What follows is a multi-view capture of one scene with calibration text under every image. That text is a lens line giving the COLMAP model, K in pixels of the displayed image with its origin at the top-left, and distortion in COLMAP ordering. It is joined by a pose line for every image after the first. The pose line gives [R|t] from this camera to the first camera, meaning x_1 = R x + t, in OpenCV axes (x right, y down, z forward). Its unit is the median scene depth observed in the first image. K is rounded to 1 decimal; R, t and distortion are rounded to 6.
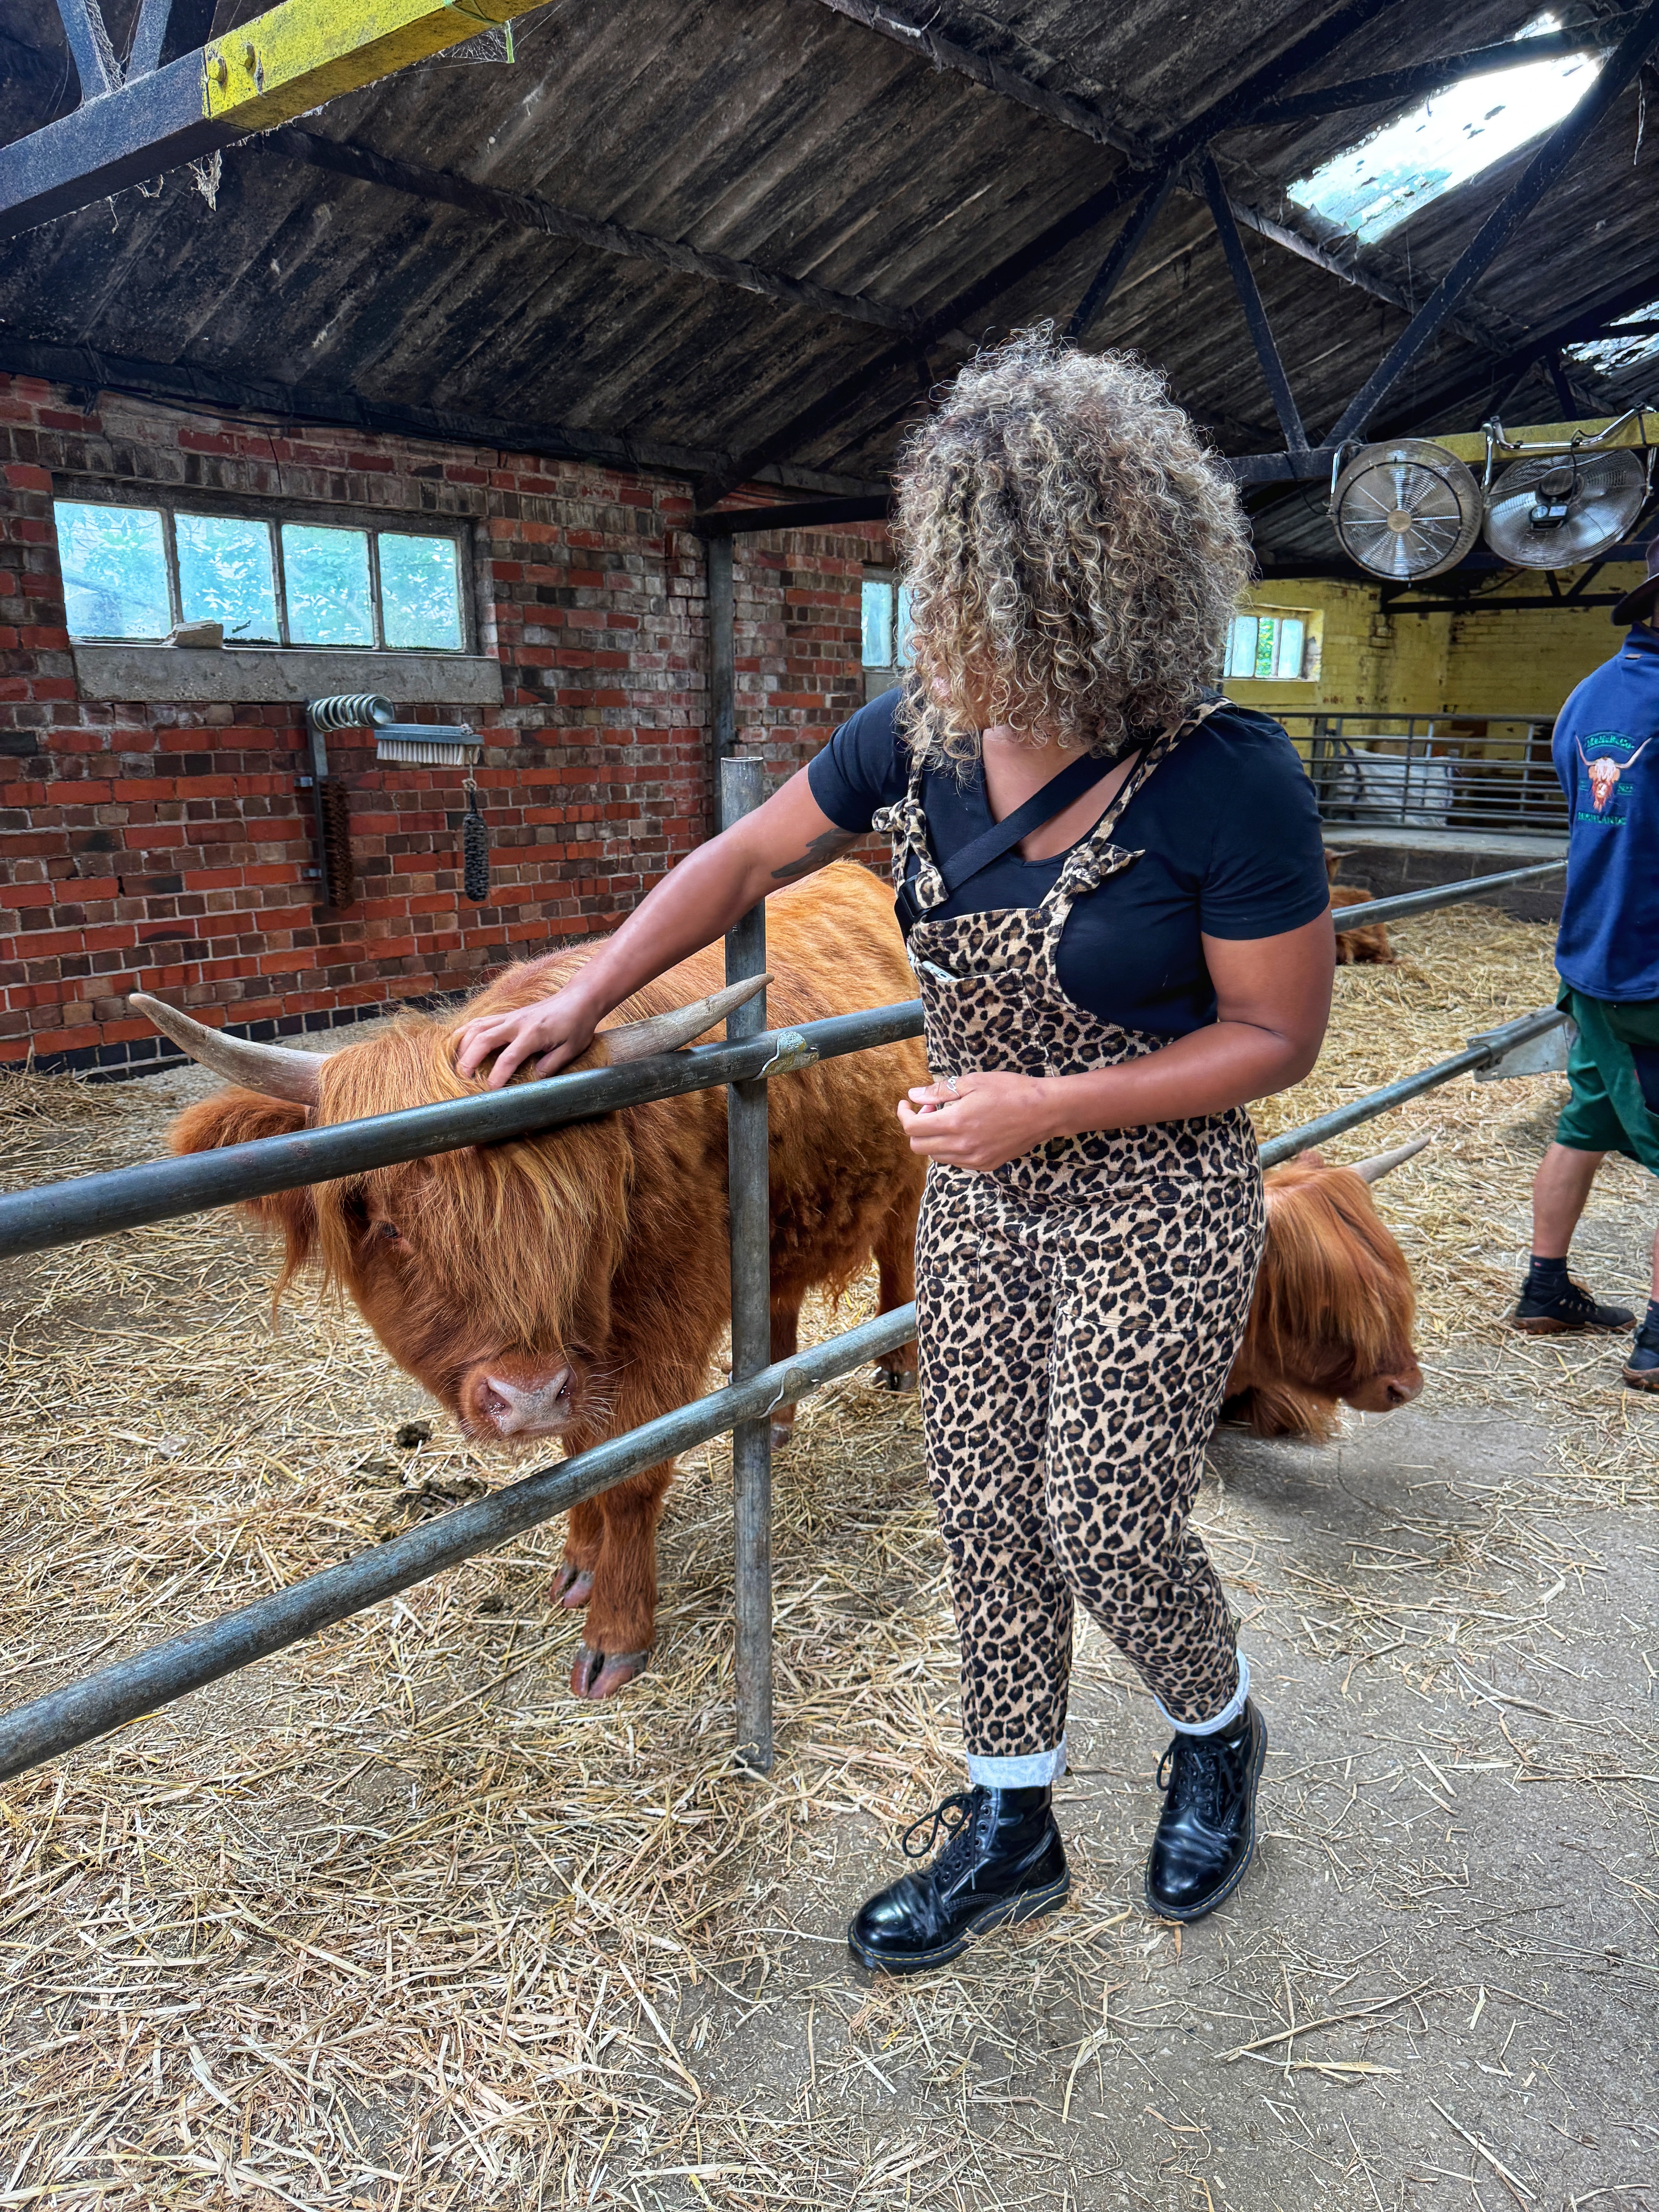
lens RADIAL K [[1571.2, 0, 820.3], [0, 1571.2, 1106.0], [0, 0, 1]] dist [0.002621, 0.002205]
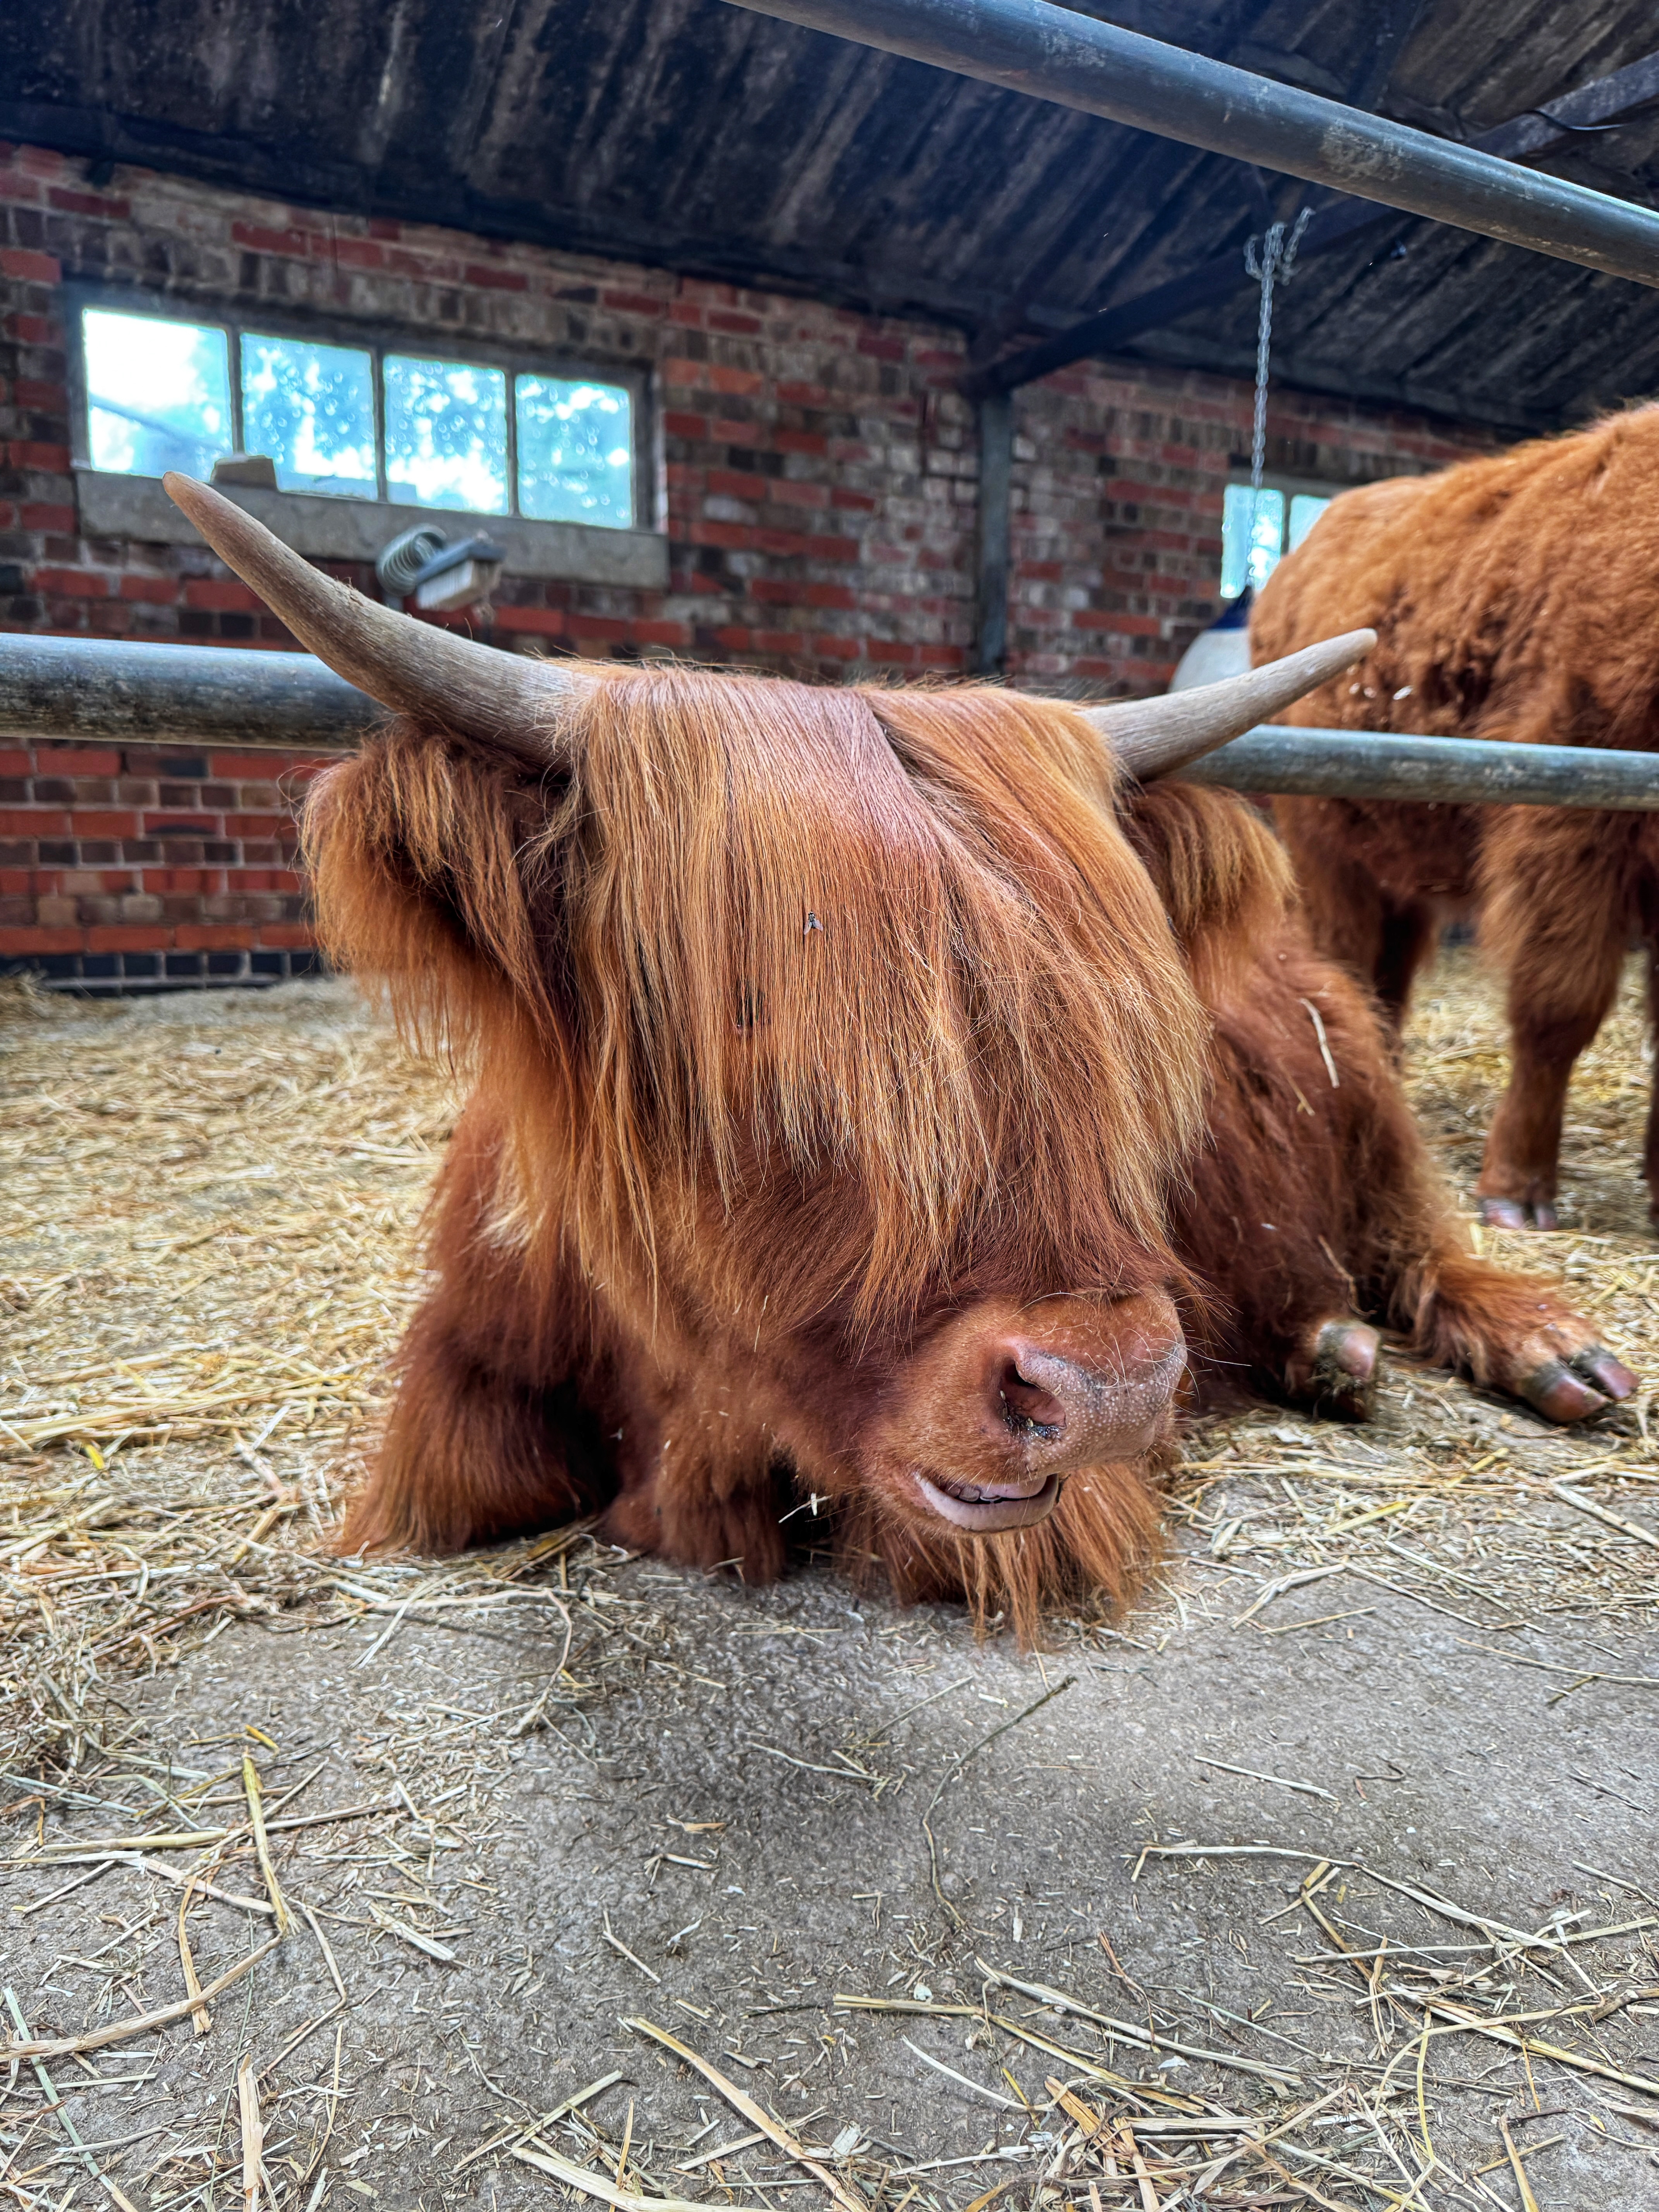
lens RADIAL K [[1571.2, 0, 840.7], [0, 1571.2, 1107.5], [0, 0, 1]] dist [0.002621, 0.002205]
pose [[0.930545, 0.051896, -0.362482, 0.187545], [-0.089573, 0.992093, -0.087912, 0.068777], [0.355053, 0.114275, 0.927835, 0.337112]]
